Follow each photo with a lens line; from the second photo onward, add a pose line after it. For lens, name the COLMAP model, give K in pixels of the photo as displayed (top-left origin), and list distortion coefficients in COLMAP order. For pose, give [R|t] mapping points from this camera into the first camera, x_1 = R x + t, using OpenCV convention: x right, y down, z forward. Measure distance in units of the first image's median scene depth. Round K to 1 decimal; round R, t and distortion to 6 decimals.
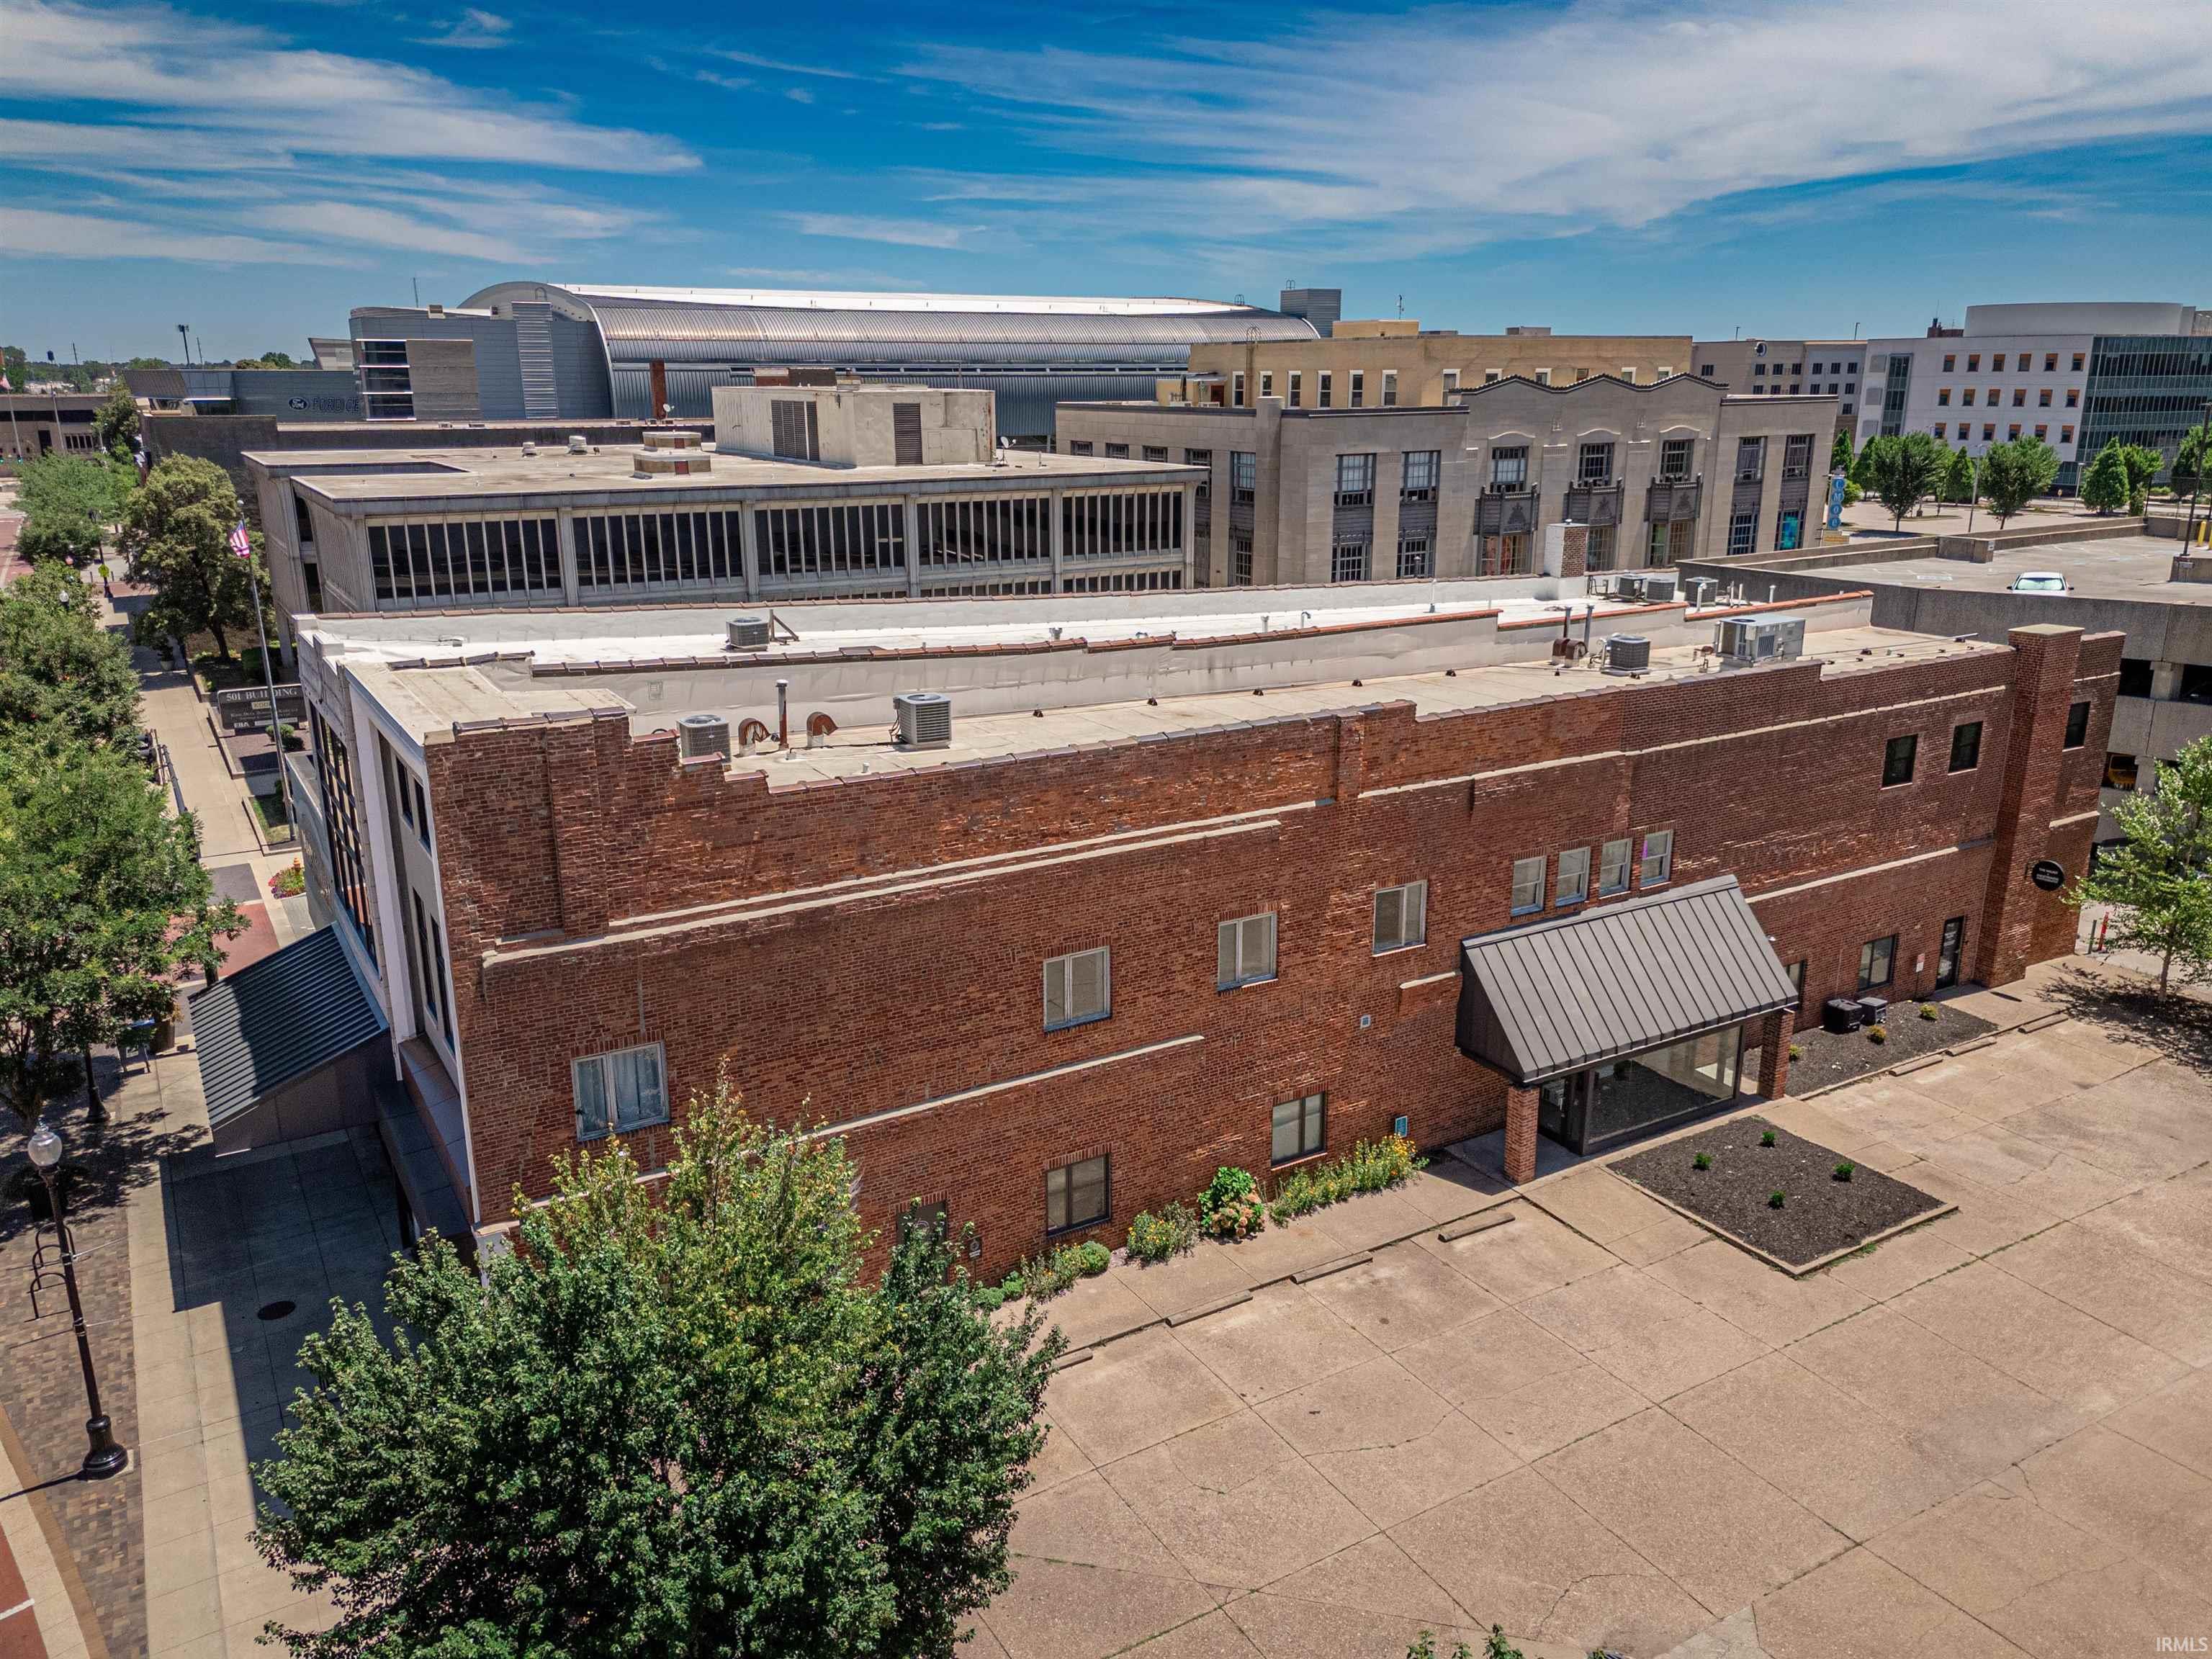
lens RADIAL K [[1598.4, 0, 1106.0], [0, 1598.4, 829.5], [0, 0, 1]] dist [0.075040, -0.055880]
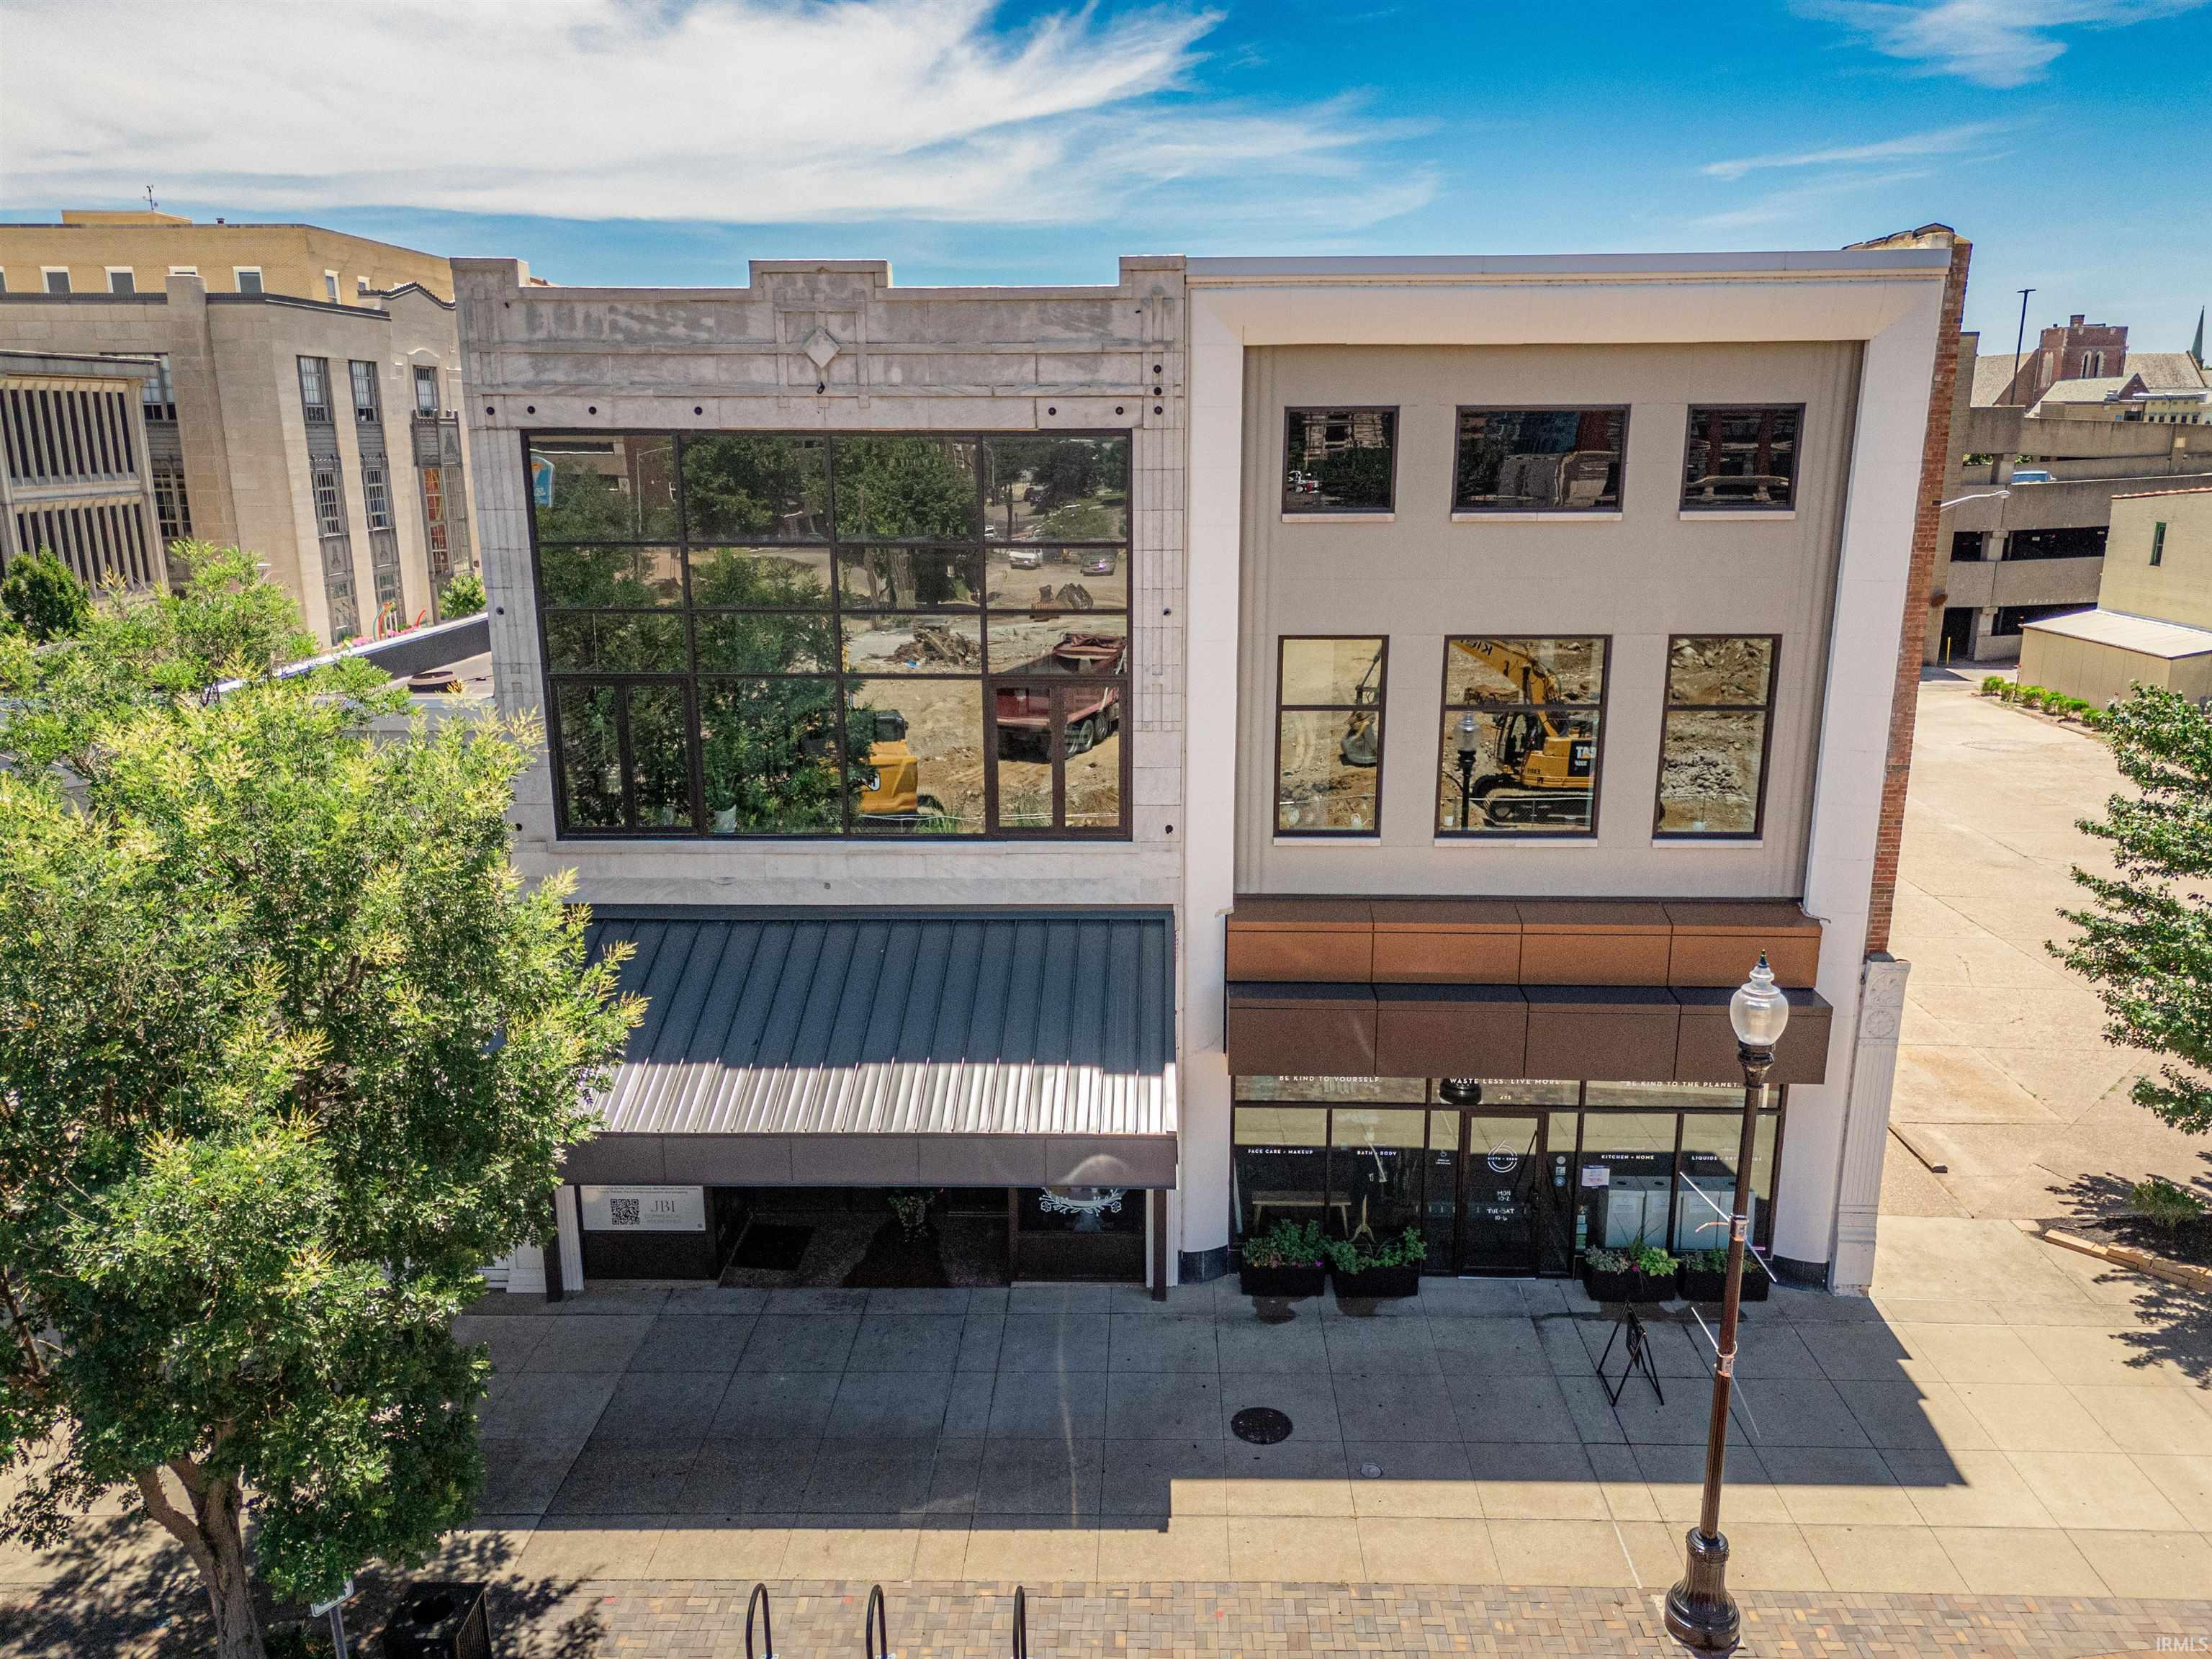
lens RADIAL K [[1598.4, 0, 1106.0], [0, 1598.4, 829.5], [0, 0, 1]] dist [0.075040, -0.055880]
pose [[0.537536, -0.204304, 0.818117, -0.431294], [0.228328, 0.969226, 0.092019, 0.014181], [-0.811740, 0.137335, 0.567642, 0.310600]]
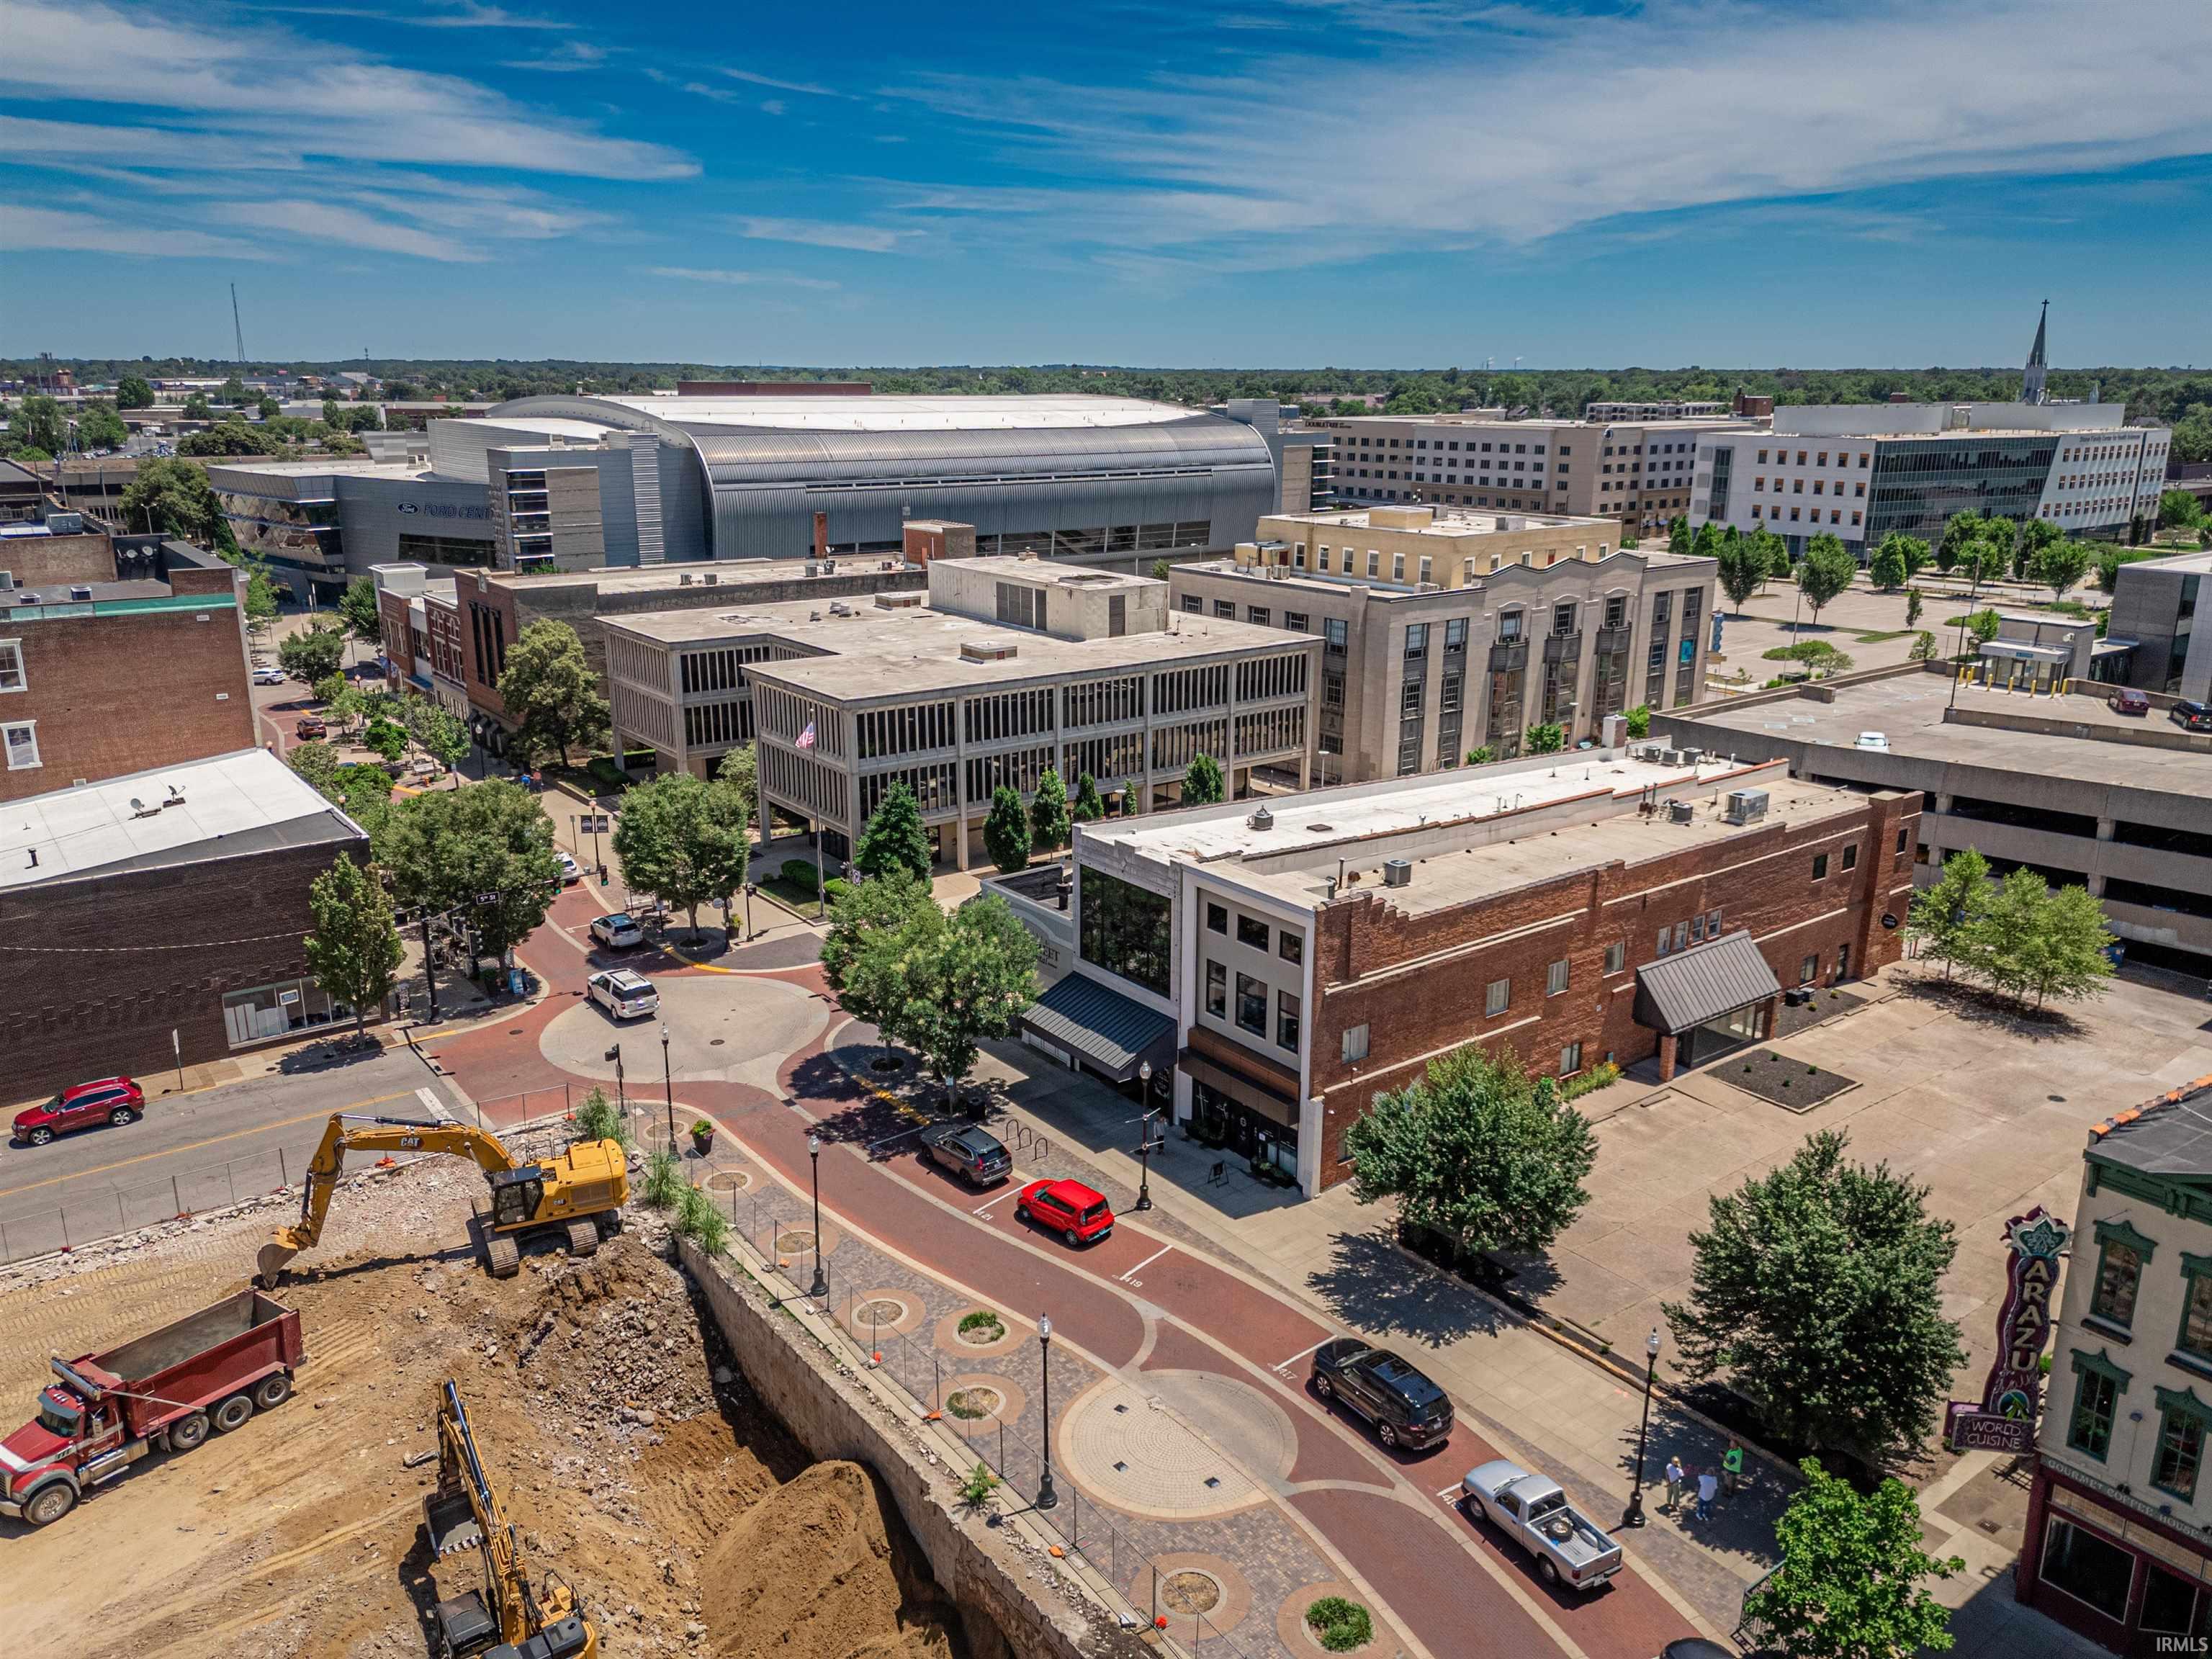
lens RADIAL K [[1598.4, 0, 1106.0], [0, 1598.4, 829.5], [0, 0, 1]] dist [0.075040, -0.055880]
pose [[0.994424, -0.021677, 0.103205, -0.352497], [0.021726, 0.999764, 0.000650, -0.066403], [-0.103195, 0.001596, 0.994660, -0.530923]]
